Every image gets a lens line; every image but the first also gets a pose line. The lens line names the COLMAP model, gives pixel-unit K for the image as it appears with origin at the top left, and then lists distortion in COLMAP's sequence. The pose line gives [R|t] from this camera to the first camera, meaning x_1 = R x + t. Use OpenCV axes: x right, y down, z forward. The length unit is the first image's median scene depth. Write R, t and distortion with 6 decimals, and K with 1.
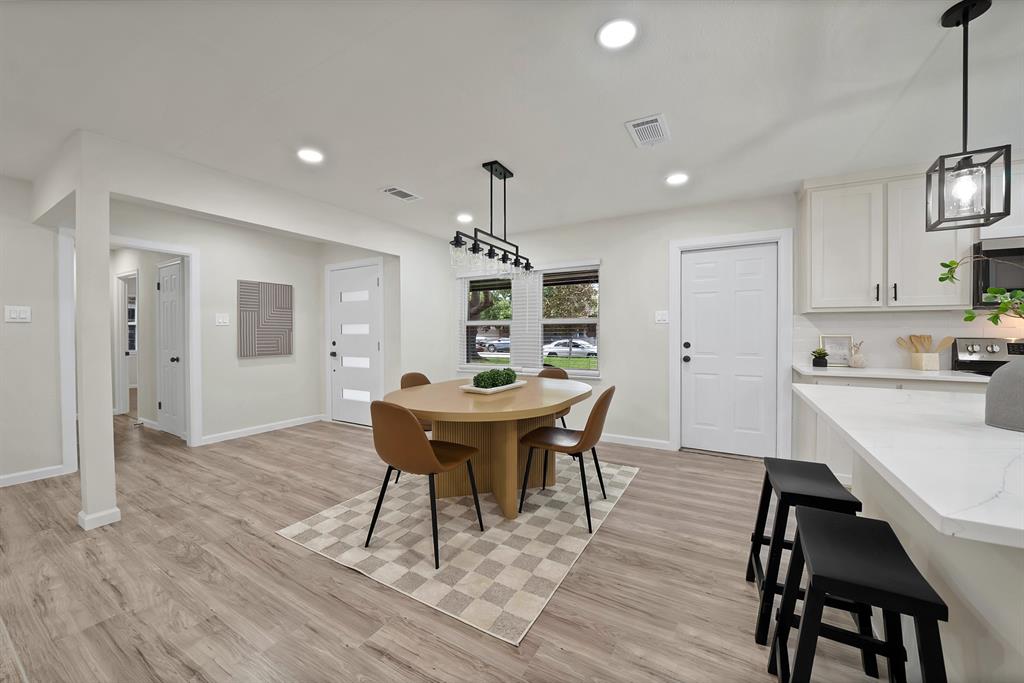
lens RADIAL K [[368.4, 0, 494.8], [0, 368.4, 338.3], [0, 0, 1]] dist [-0.009349, -0.000177]
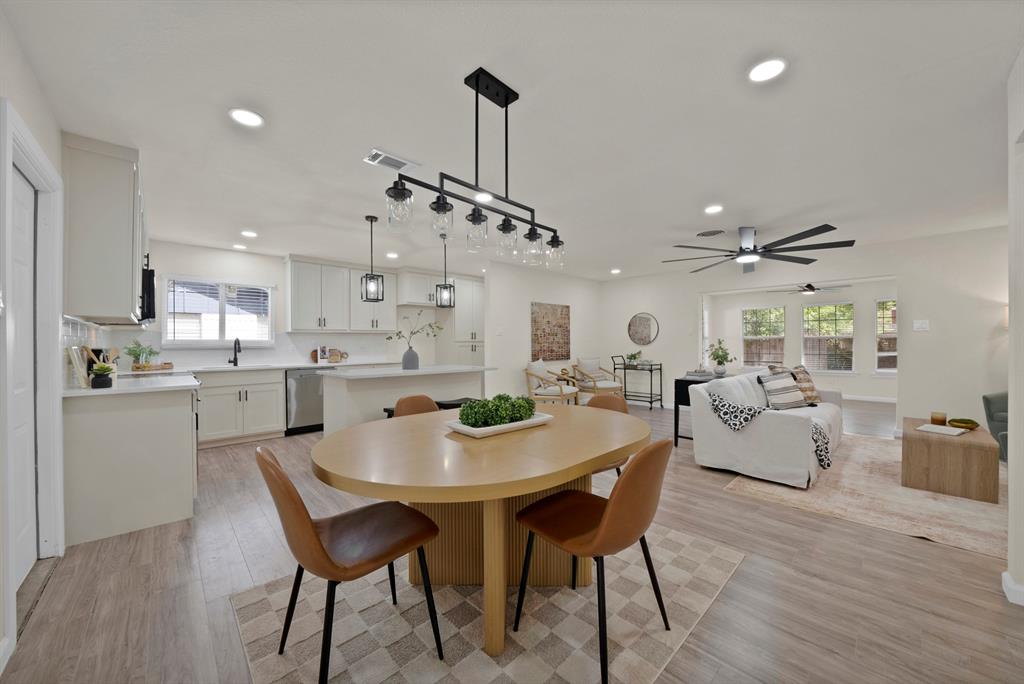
lens RADIAL K [[378.9, 0, 506.9], [0, 378.9, 341.7], [0, 0, 1]] dist [-0.022565, 0.000399]
pose [[-0.964536, 0.002990, 0.263933, -0.180357], [0.005757, 0.999936, 0.009712, -0.021857], [-0.263887, 0.010887, -0.964492, 1.606286]]
